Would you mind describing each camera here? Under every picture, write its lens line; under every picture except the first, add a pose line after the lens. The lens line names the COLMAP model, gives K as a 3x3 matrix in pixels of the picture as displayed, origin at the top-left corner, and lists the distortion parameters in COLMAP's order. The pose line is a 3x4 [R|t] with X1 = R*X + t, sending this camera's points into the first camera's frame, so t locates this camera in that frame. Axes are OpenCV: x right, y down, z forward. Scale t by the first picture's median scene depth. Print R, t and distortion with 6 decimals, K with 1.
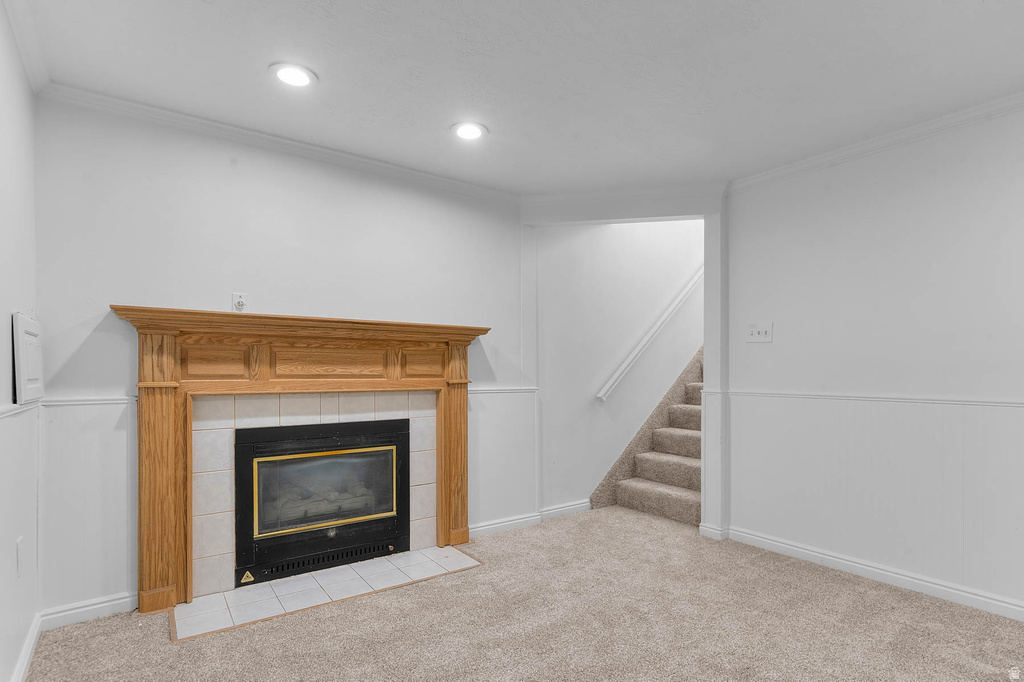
lens RADIAL K [[540.9, 0, 515.2], [0, 540.9, 355.8], [0, 0, 1]] dist [-0.003479, -0.000040]
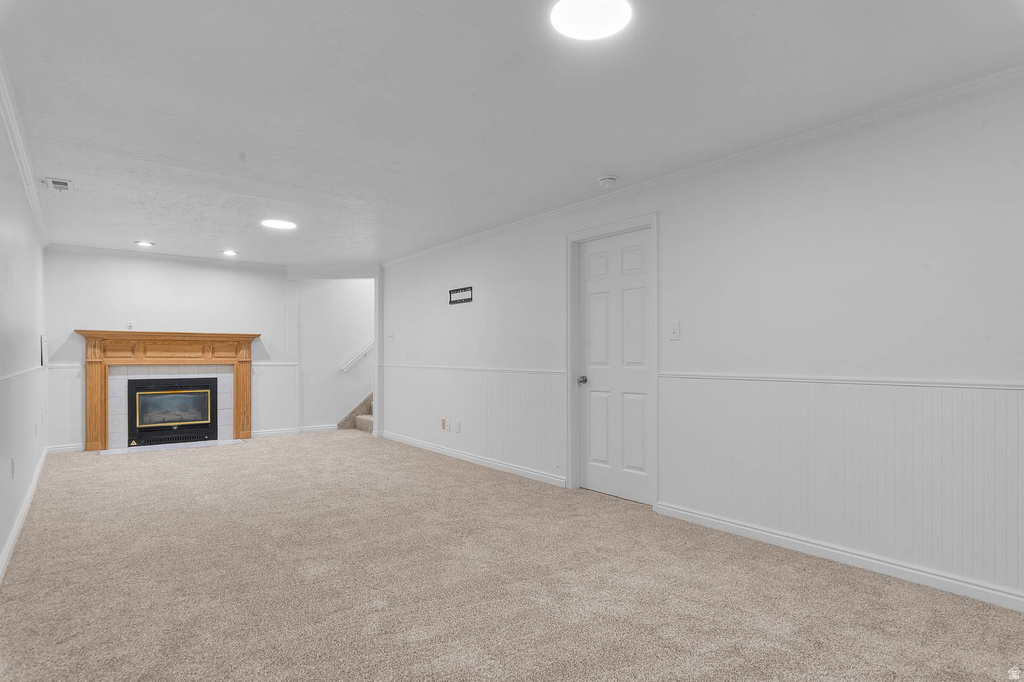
lens RADIAL K [[565.1, 0, 512.0], [0, 565.1, 341.0], [0, 0, 1]] dist [0.002124, 0.000139]
pose [[0.999563, 0.001530, 0.029526, 1.017223], [-0.001611, 0.999995, 0.002728, -0.039630], [-0.029521, -0.002774, 0.999560, -1.423187]]
